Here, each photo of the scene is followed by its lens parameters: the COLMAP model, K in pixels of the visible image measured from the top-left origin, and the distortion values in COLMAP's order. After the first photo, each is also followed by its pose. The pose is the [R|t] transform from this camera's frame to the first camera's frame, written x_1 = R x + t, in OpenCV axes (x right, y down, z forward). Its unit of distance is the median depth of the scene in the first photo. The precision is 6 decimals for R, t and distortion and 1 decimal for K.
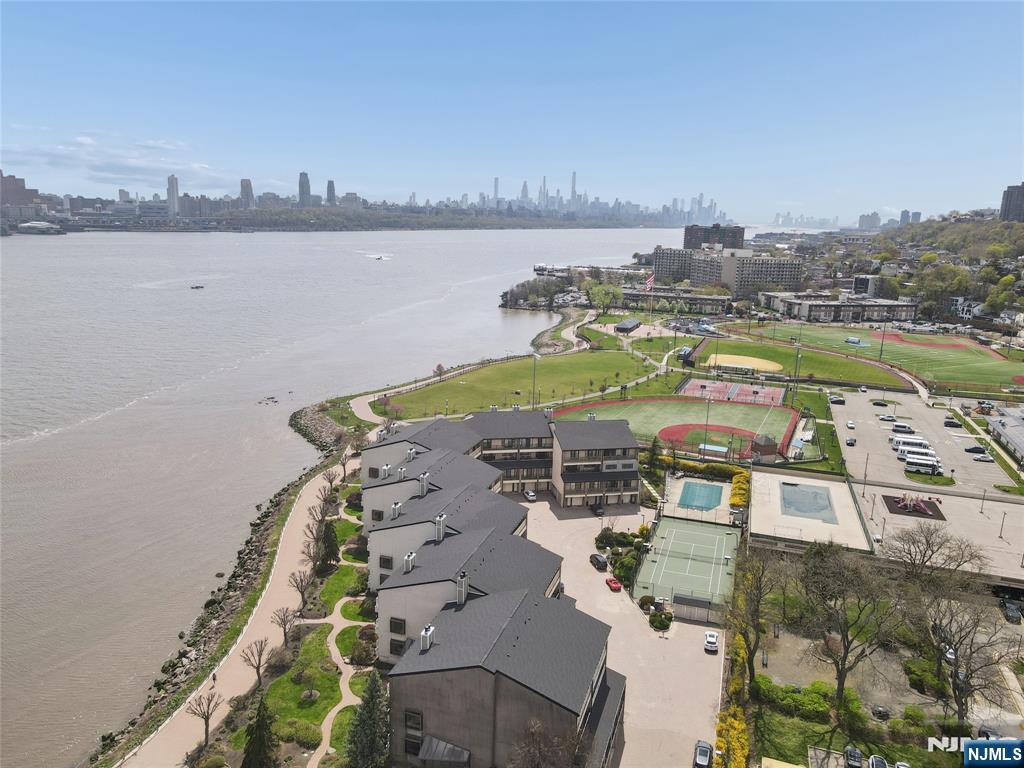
lens RADIAL K [[750.8, 0, 507.6], [0, 750.8, 386.6], [0, 0, 1]] dist [0.009285, 0.006806]
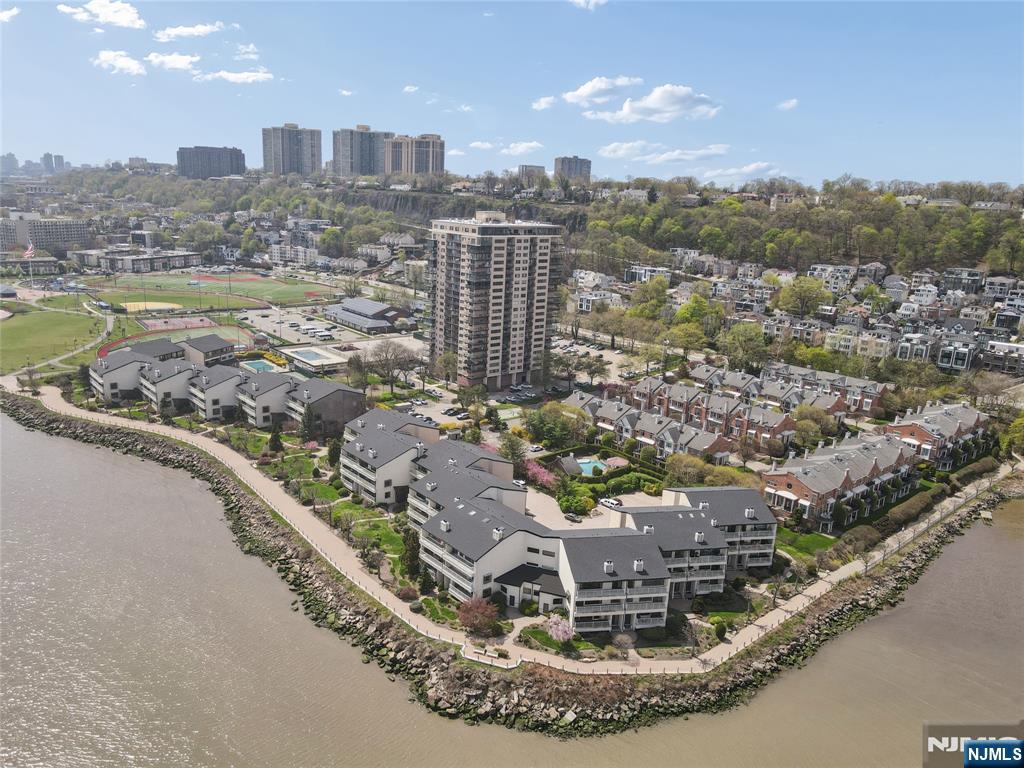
lens RADIAL K [[756.2, 0, 512.0], [0, 756.2, 384.0], [0, 0, 1]] dist [0.006531, 0.006130]
pose [[0.519015, -0.216027, 0.827016, -0.387929], [0.158509, 0.975079, 0.155227, -0.002462], [-0.839939, 0.050524, 0.540323, -0.219162]]
